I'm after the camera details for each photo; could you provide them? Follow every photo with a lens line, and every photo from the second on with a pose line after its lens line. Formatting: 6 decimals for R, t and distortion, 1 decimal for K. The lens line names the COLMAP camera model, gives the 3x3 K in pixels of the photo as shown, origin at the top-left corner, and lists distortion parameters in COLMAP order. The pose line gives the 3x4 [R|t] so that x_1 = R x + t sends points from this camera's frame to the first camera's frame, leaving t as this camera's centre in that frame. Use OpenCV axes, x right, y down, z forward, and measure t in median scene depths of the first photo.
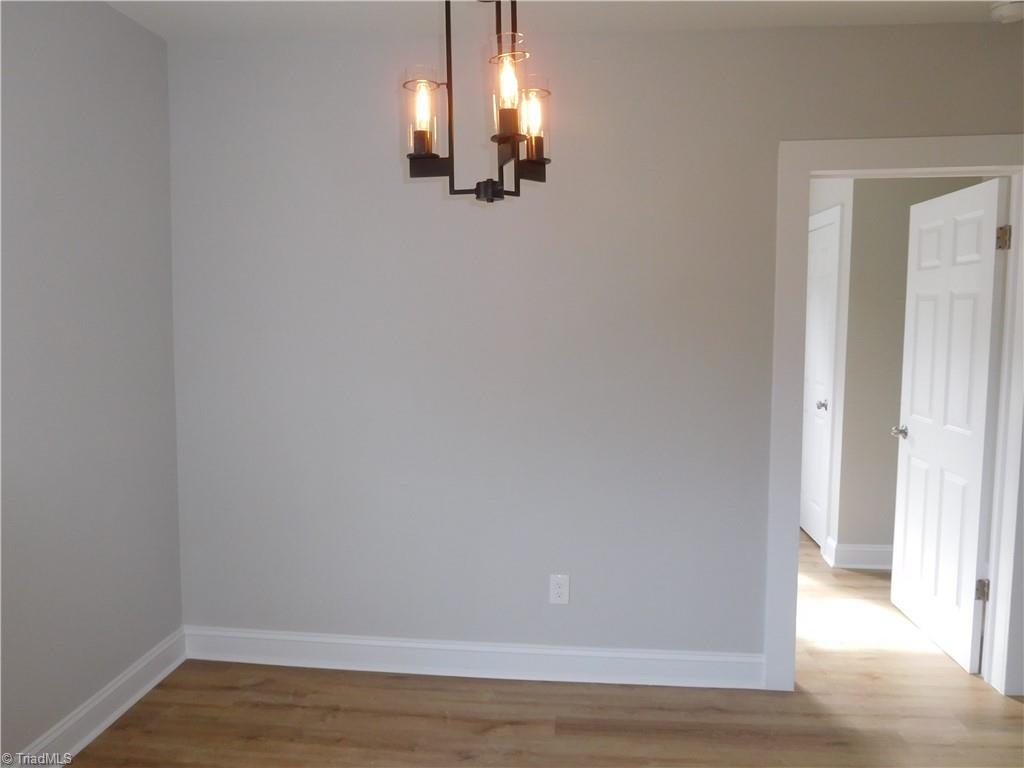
lens RADIAL K [[771.4, 0, 512.0], [0, 771.4, 384.0], [0, 0, 1]] dist [-0.010898, -0.000701]
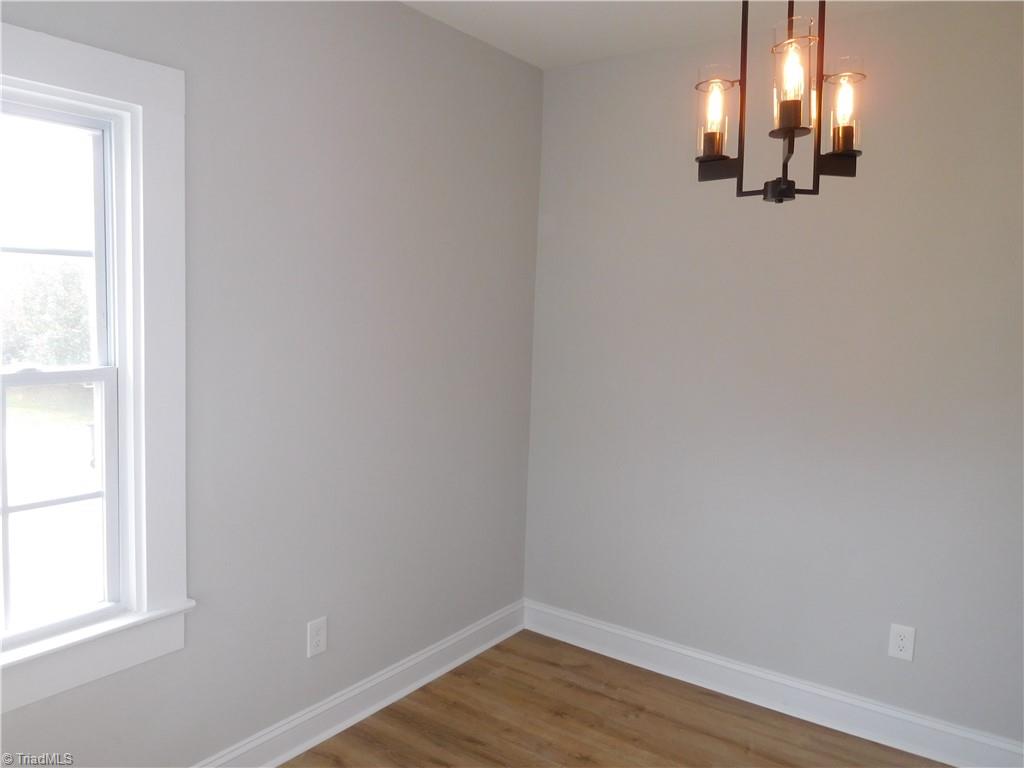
lens RADIAL K [[771.4, 0, 512.0], [0, 771.4, 384.0], [0, 0, 1]] dist [-0.010898, -0.000701]
pose [[0.867696, 0.064785, -0.492855, 0.106304], [-0.068380, 0.997601, 0.010748, -0.004156], [0.492369, 0.024376, 0.870045, 0.027254]]
